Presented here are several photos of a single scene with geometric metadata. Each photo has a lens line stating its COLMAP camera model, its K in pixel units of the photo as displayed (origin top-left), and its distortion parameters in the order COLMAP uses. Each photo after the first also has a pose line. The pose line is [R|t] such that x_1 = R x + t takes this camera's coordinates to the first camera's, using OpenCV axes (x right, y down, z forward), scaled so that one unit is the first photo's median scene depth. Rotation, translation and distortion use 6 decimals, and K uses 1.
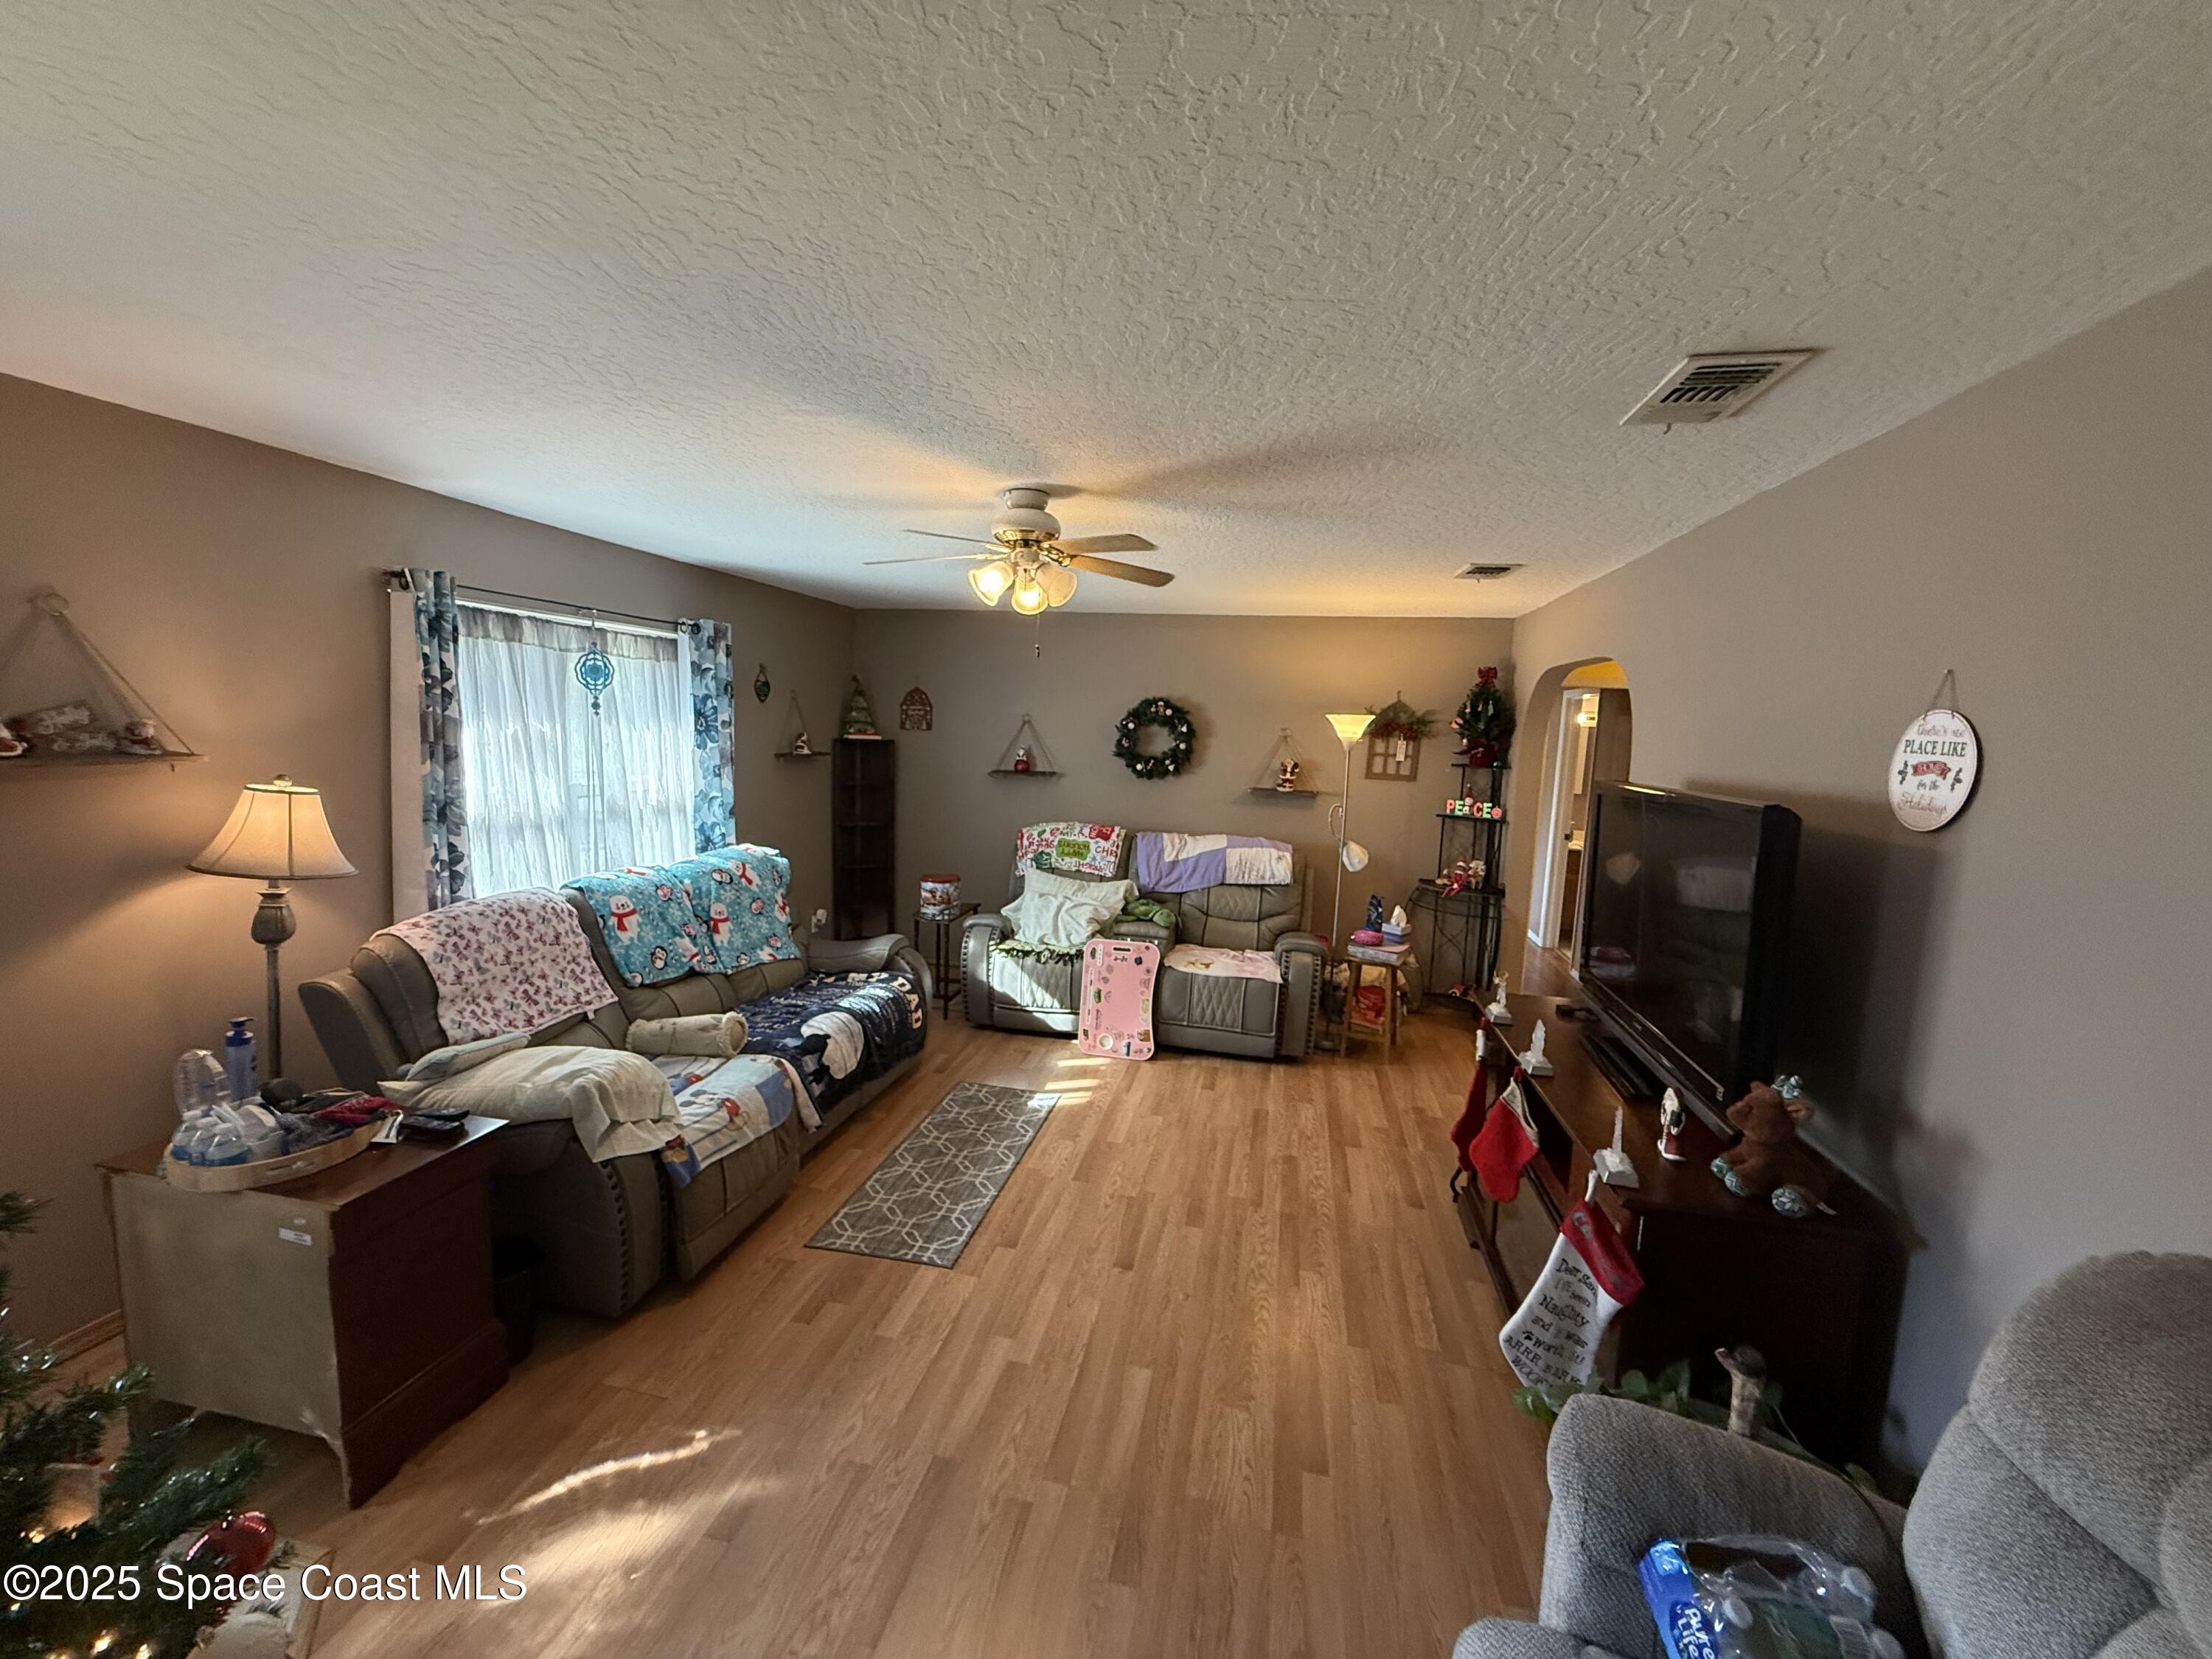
lens RADIAL K [[881.8, 0, 1106.0], [0, 881.8, 829.5], [0, 0, 1]] dist [-0.000647, 0.000007]
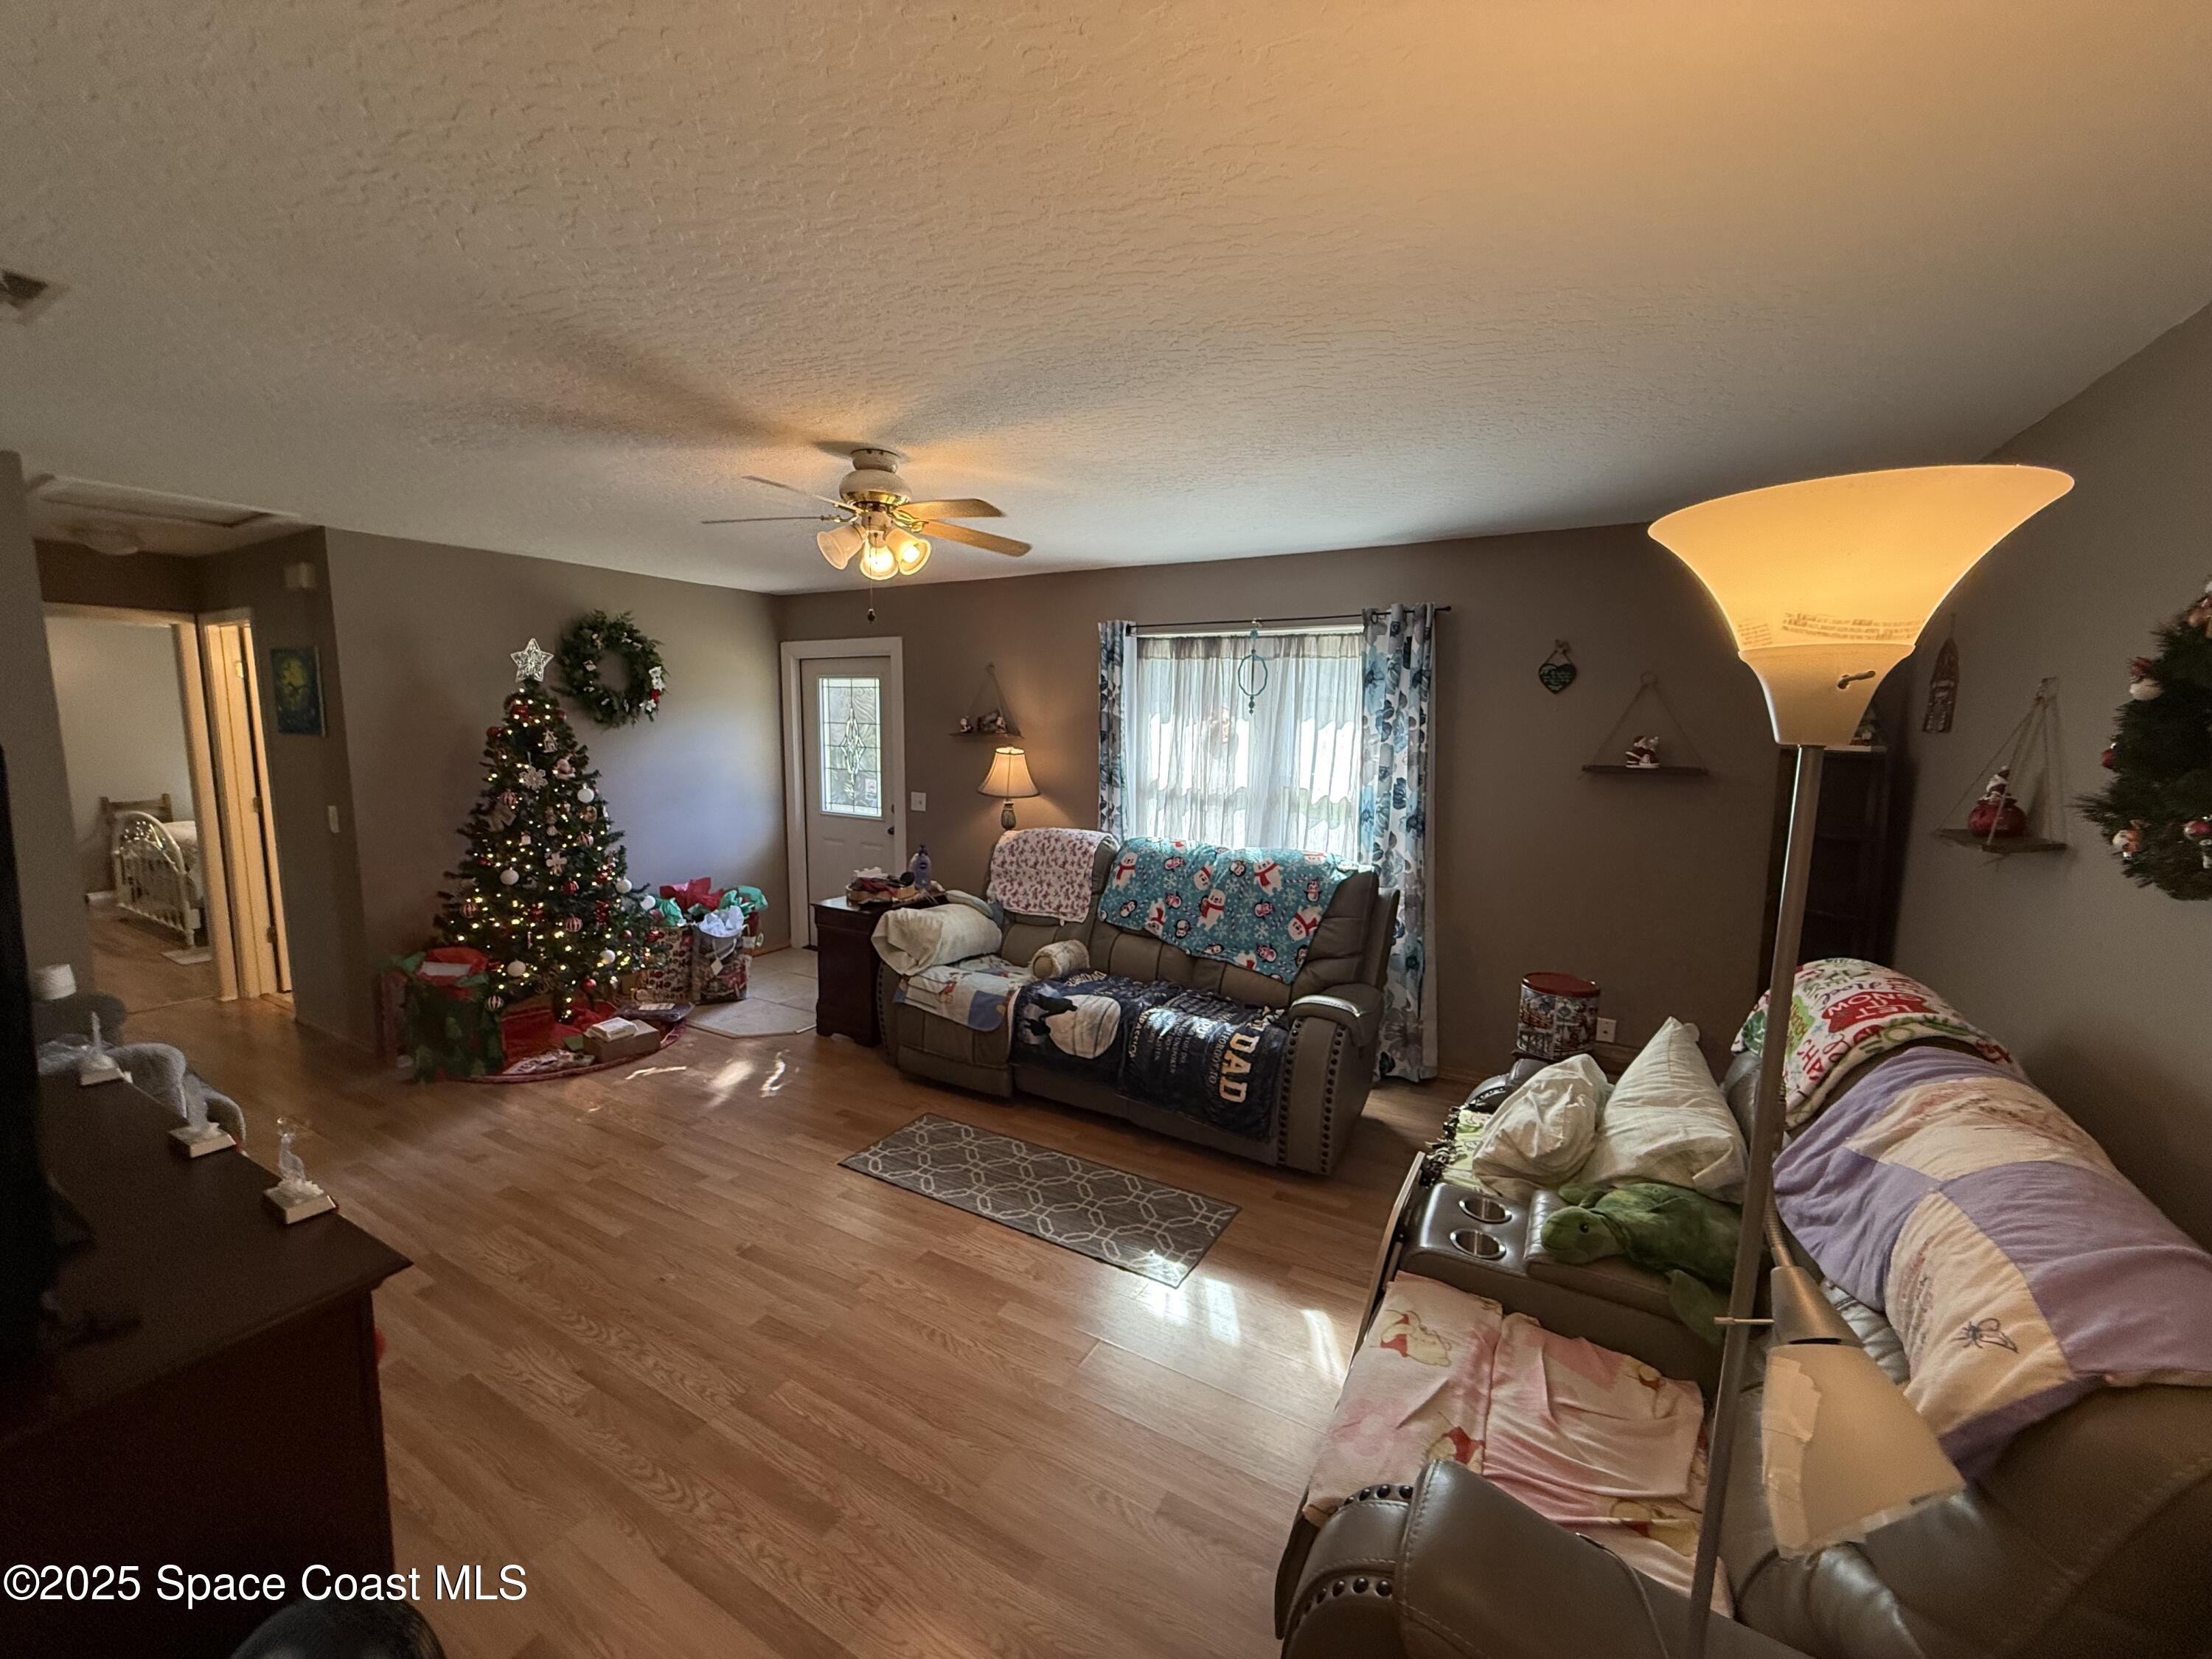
lens RADIAL K [[882.6, 0, 1101.5], [0, 882.6, 837.7], [0, 0, 1]] dist [-0.000294, 0.000012]
pose [[-0.312026, 0.083795, -0.946371, 0.611422], [-0.138634, 0.981425, 0.132608, -0.100404], [0.939905, 0.172576, -0.294613, 1.243764]]
